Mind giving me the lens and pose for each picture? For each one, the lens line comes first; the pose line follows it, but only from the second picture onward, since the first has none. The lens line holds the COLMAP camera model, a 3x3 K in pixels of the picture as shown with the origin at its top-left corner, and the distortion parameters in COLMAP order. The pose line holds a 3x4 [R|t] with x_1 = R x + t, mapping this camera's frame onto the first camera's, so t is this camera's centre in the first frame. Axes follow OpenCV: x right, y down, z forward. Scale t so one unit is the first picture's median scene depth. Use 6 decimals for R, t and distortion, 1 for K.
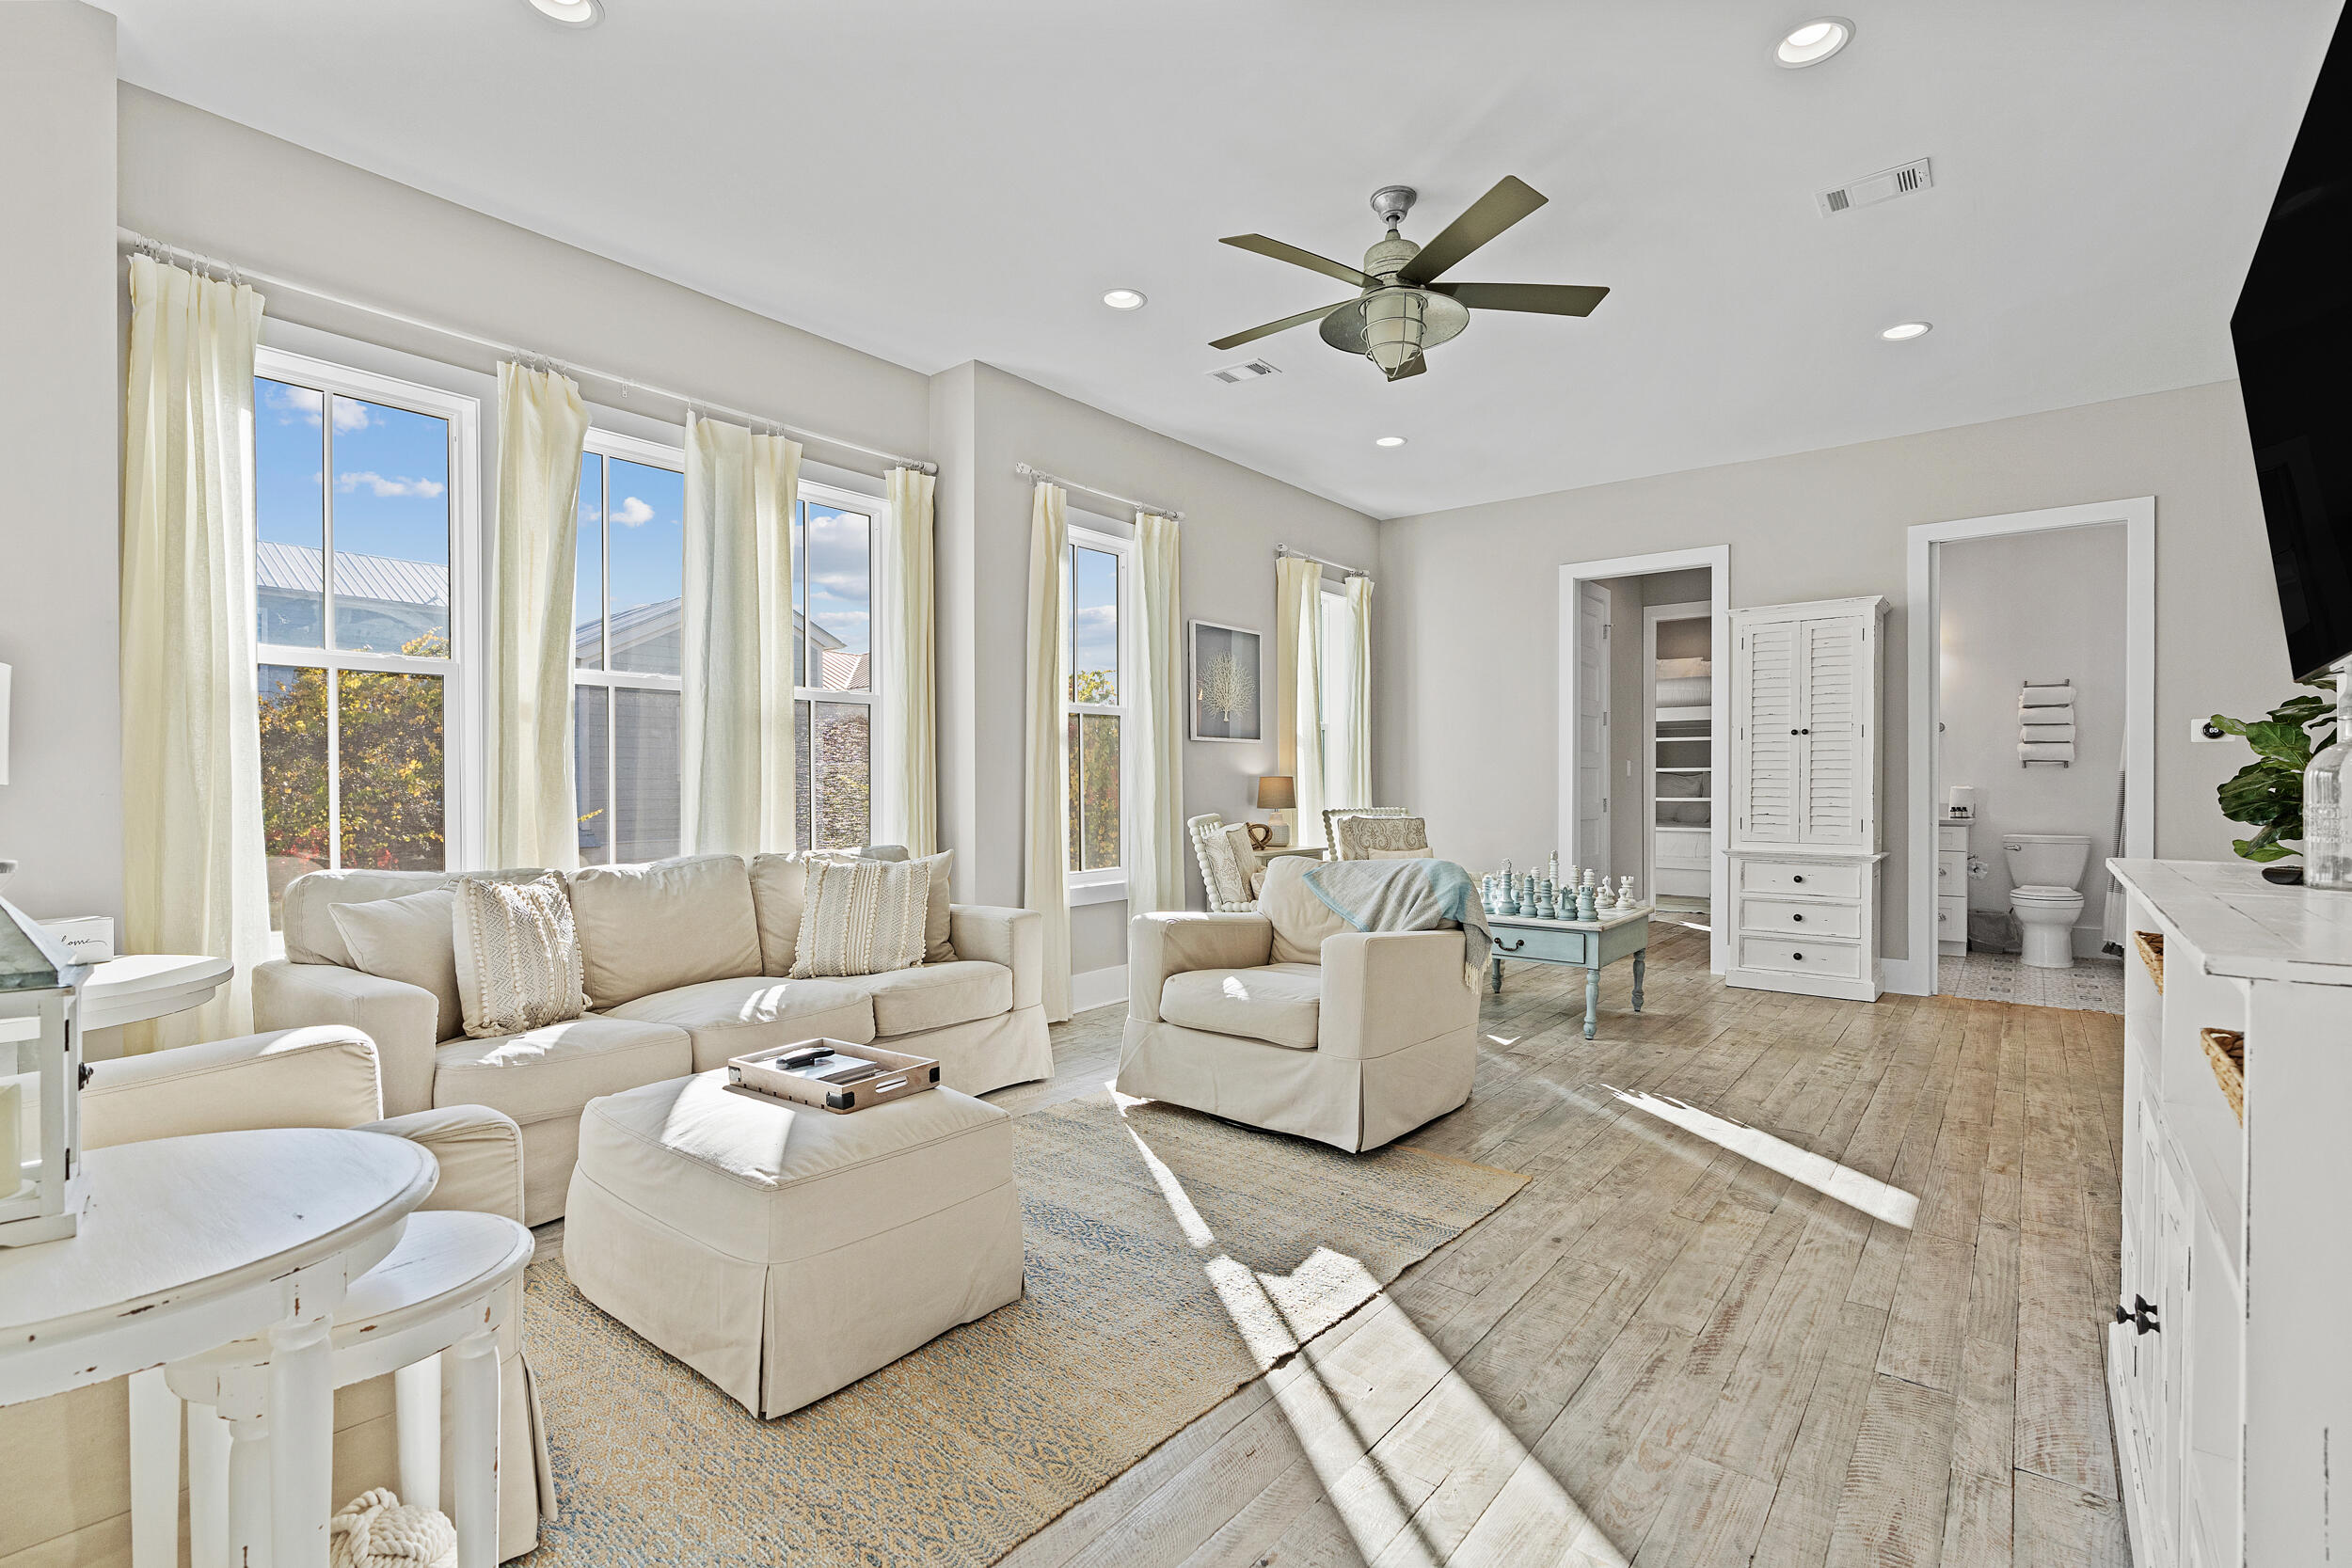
lens RADIAL K [[1050.1, 0, 1187.7], [0, 1050.1, 793.2], [0, 0, 1]] dist [-0.002200, 0.000170]
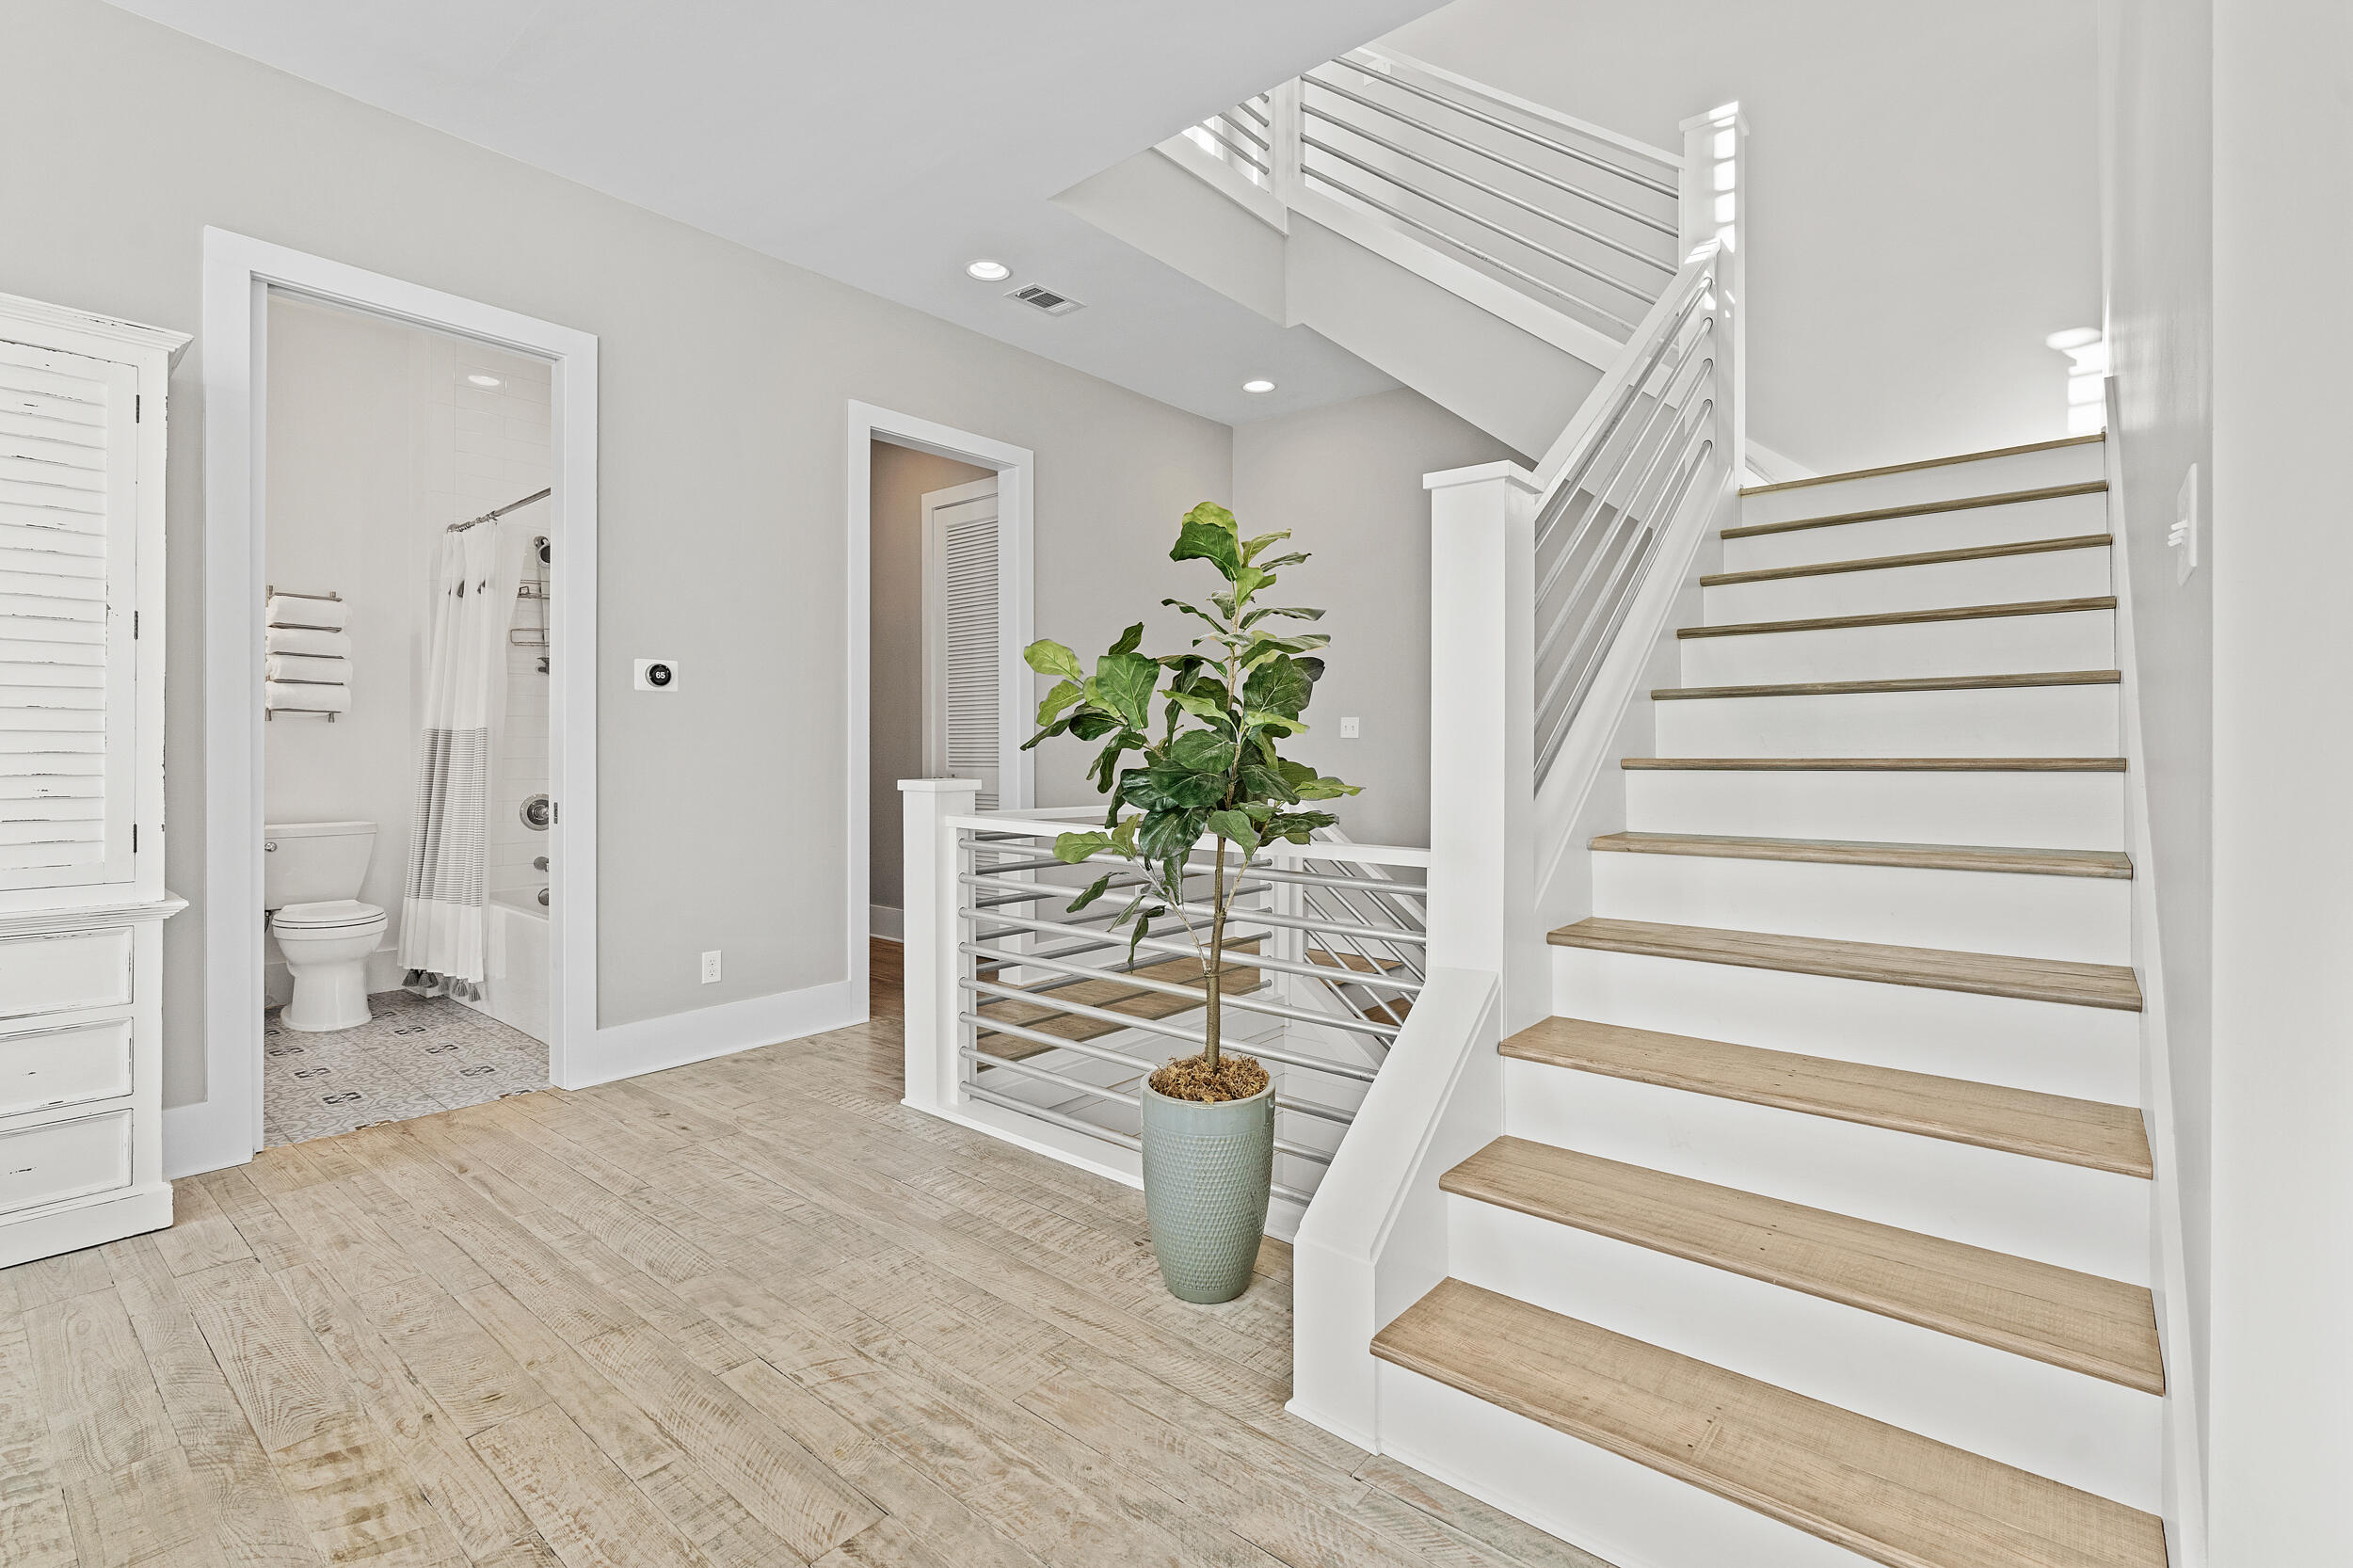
lens RADIAL K [[1071.4, 0, 1184.4], [0, 1071.4, 733.0], [0, 0, 1]] dist [0.001795, 0.000703]
pose [[0.015940, 0.016687, 0.999734, 0.188883], [0.005663, 0.999843, -0.016779, -0.003207], [-0.999857, 0.005928, 0.015843, 0.531431]]
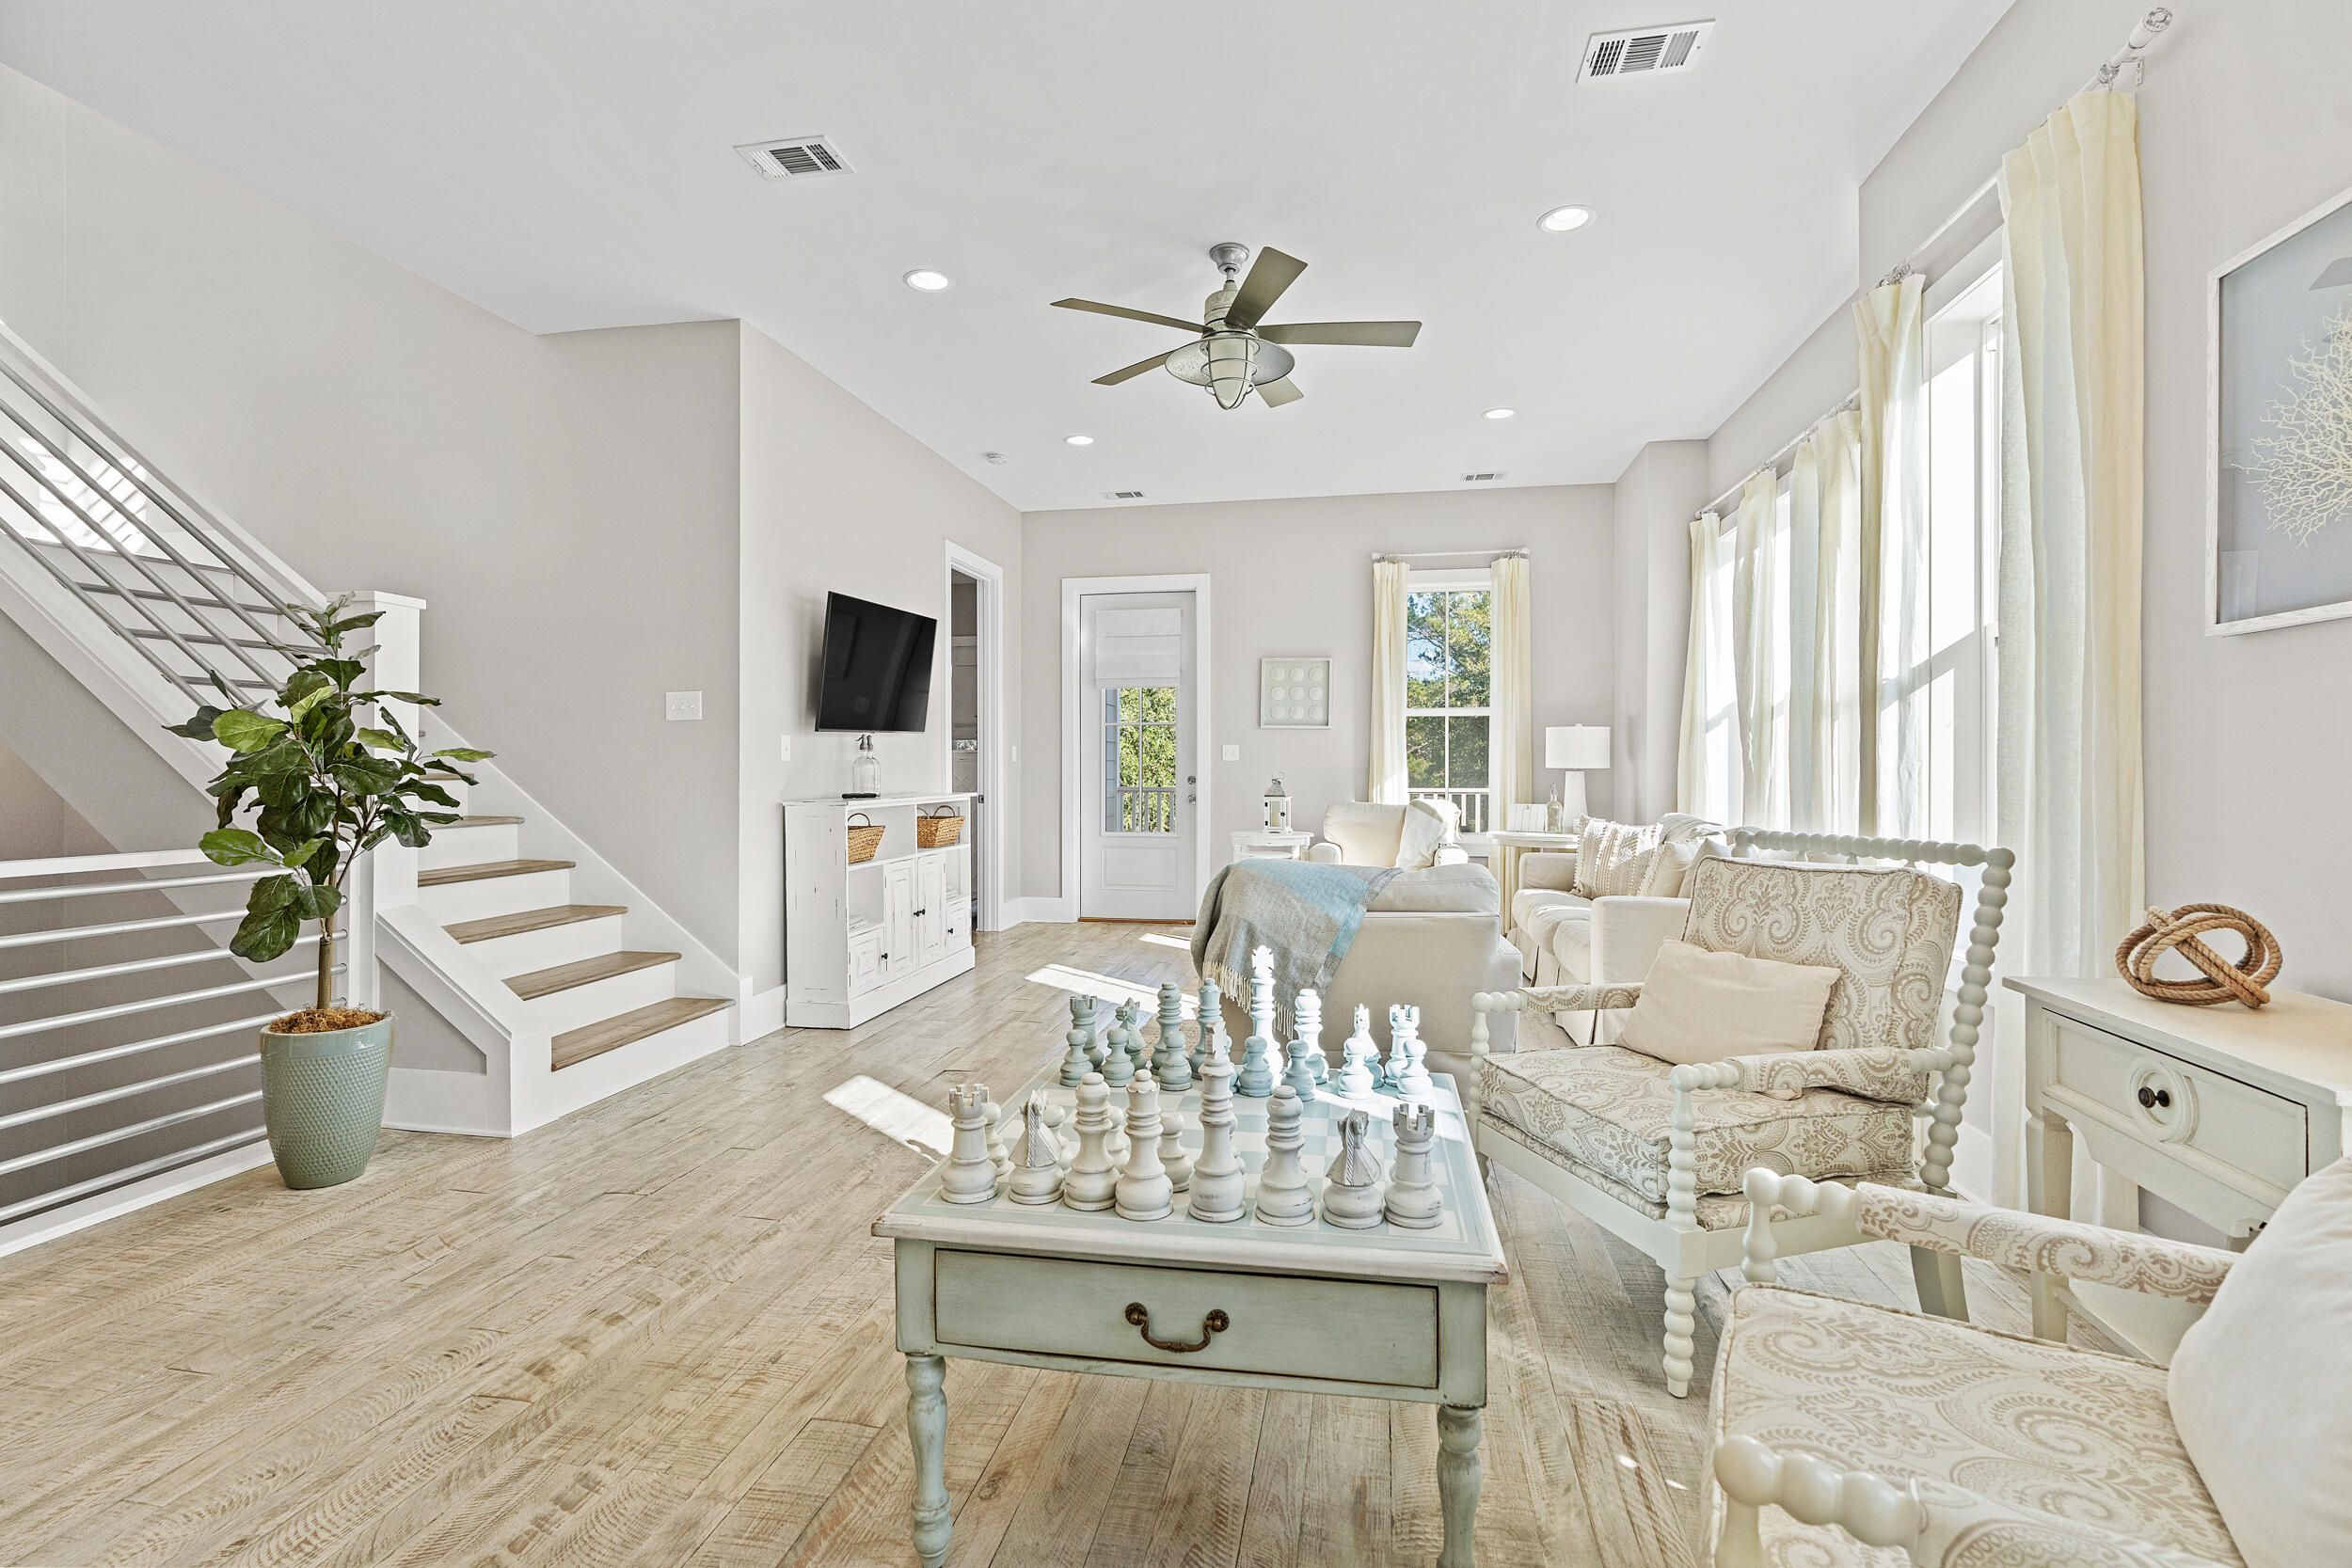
lens RADIAL K [[1048.8, 0, 1180.2], [0, 1048.8, 772.6], [0, 0, 1]] dist [-0.002620, -0.000140]
pose [[-0.879392, 0.002598, -0.476091, 0.465835], [-0.002877, 0.999938, 0.010771, -0.010765], [0.476090, 0.010841, -0.879330, 1.178947]]
